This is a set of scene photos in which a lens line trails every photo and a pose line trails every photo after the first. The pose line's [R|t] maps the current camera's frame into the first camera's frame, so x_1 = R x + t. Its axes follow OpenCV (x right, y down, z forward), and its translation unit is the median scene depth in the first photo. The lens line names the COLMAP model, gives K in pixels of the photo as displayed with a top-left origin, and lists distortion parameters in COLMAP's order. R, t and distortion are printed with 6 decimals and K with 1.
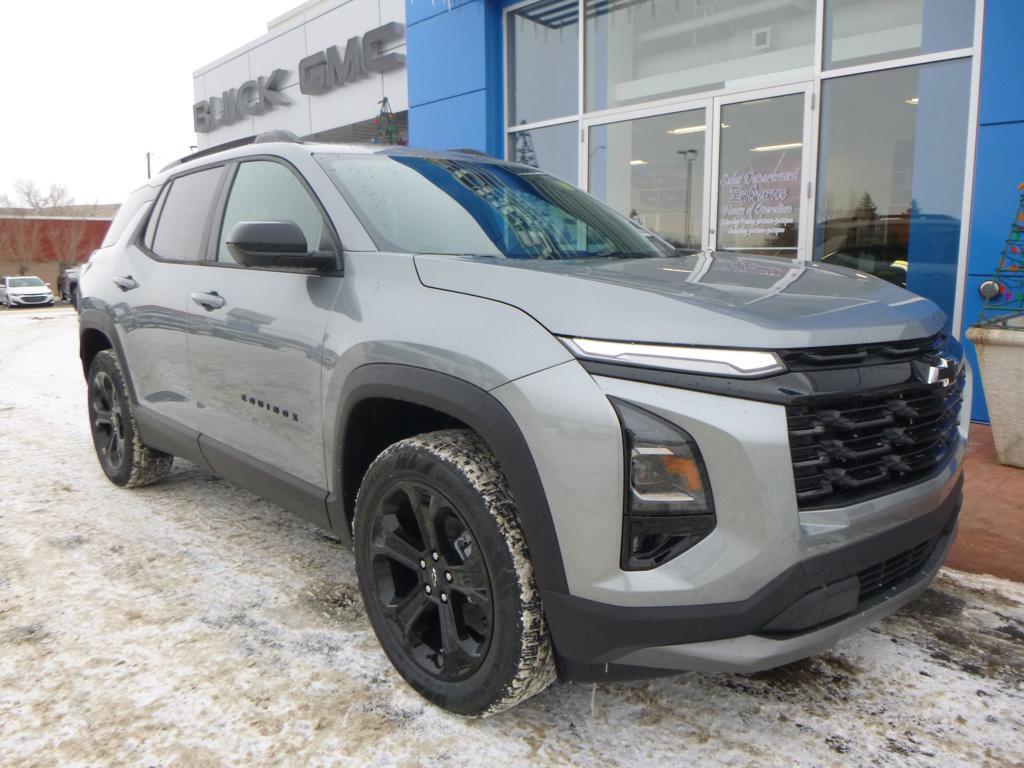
lens RADIAL K [[753.6, 0, 515.2], [0, 753.6, 385.2], [0, 0, 1]] dist [-0.037614, 0.003264]
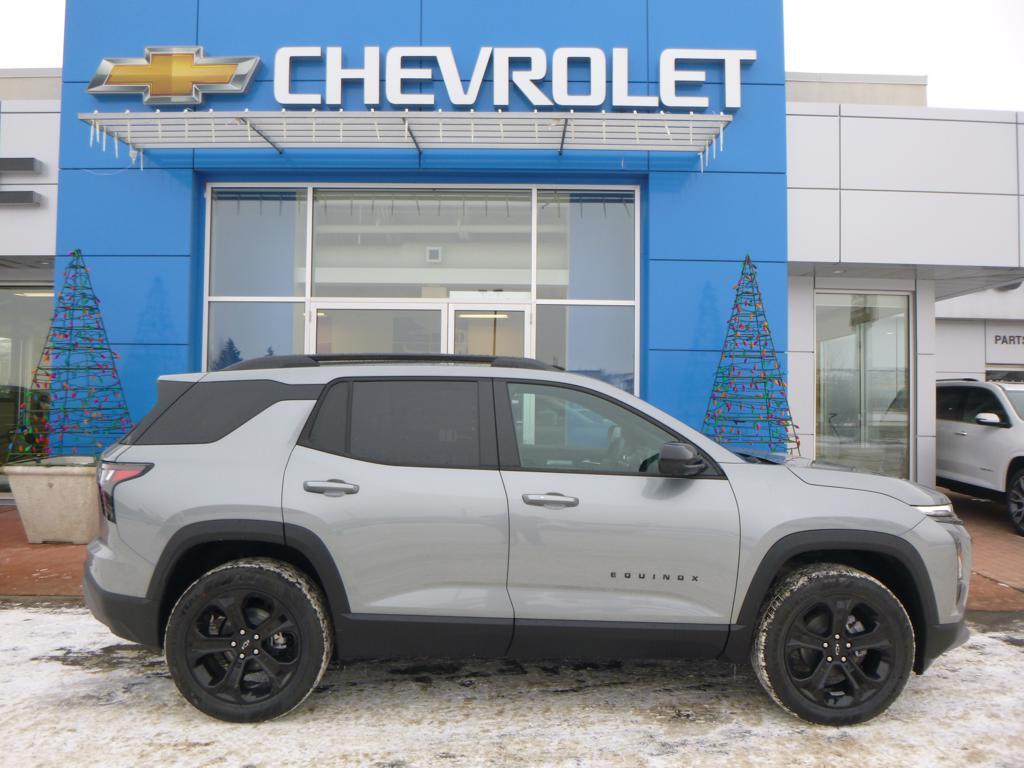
lens RADIAL K [[753.6, 0, 512.8], [0, 753.6, 385.1], [0, 0, 1]] dist [-0.037614, 0.003264]
pose [[0.688697, 0.024562, 0.724633, -0.818419], [0.108979, 0.984566, -0.136947, -0.084811], [-0.716812, 0.173284, 0.675391, 0.109812]]
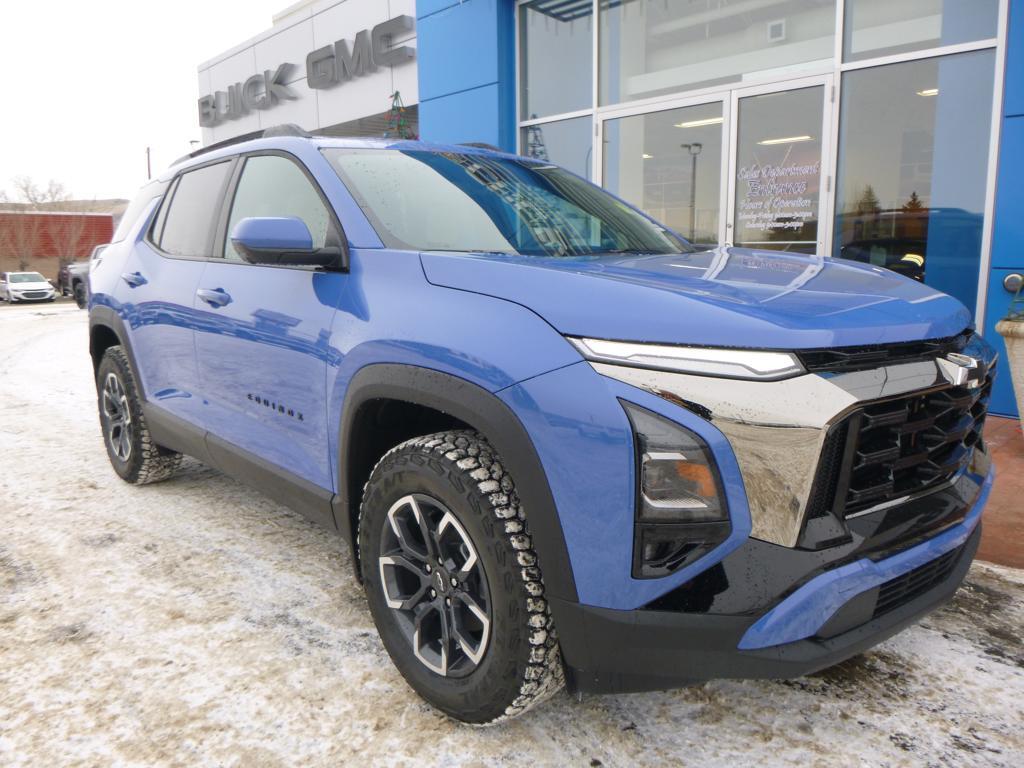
lens RADIAL K [[753.6, 0, 514.6], [0, 753.6, 386.6], [0, 0, 1]] dist [-0.037614, 0.003264]
pose [[0.999995, -0.003211, -0.000077, -0.032792], [0.003211, 0.999955, 0.008950, -0.000938], [0.000048, -0.008950, 0.999960, 0.004997]]
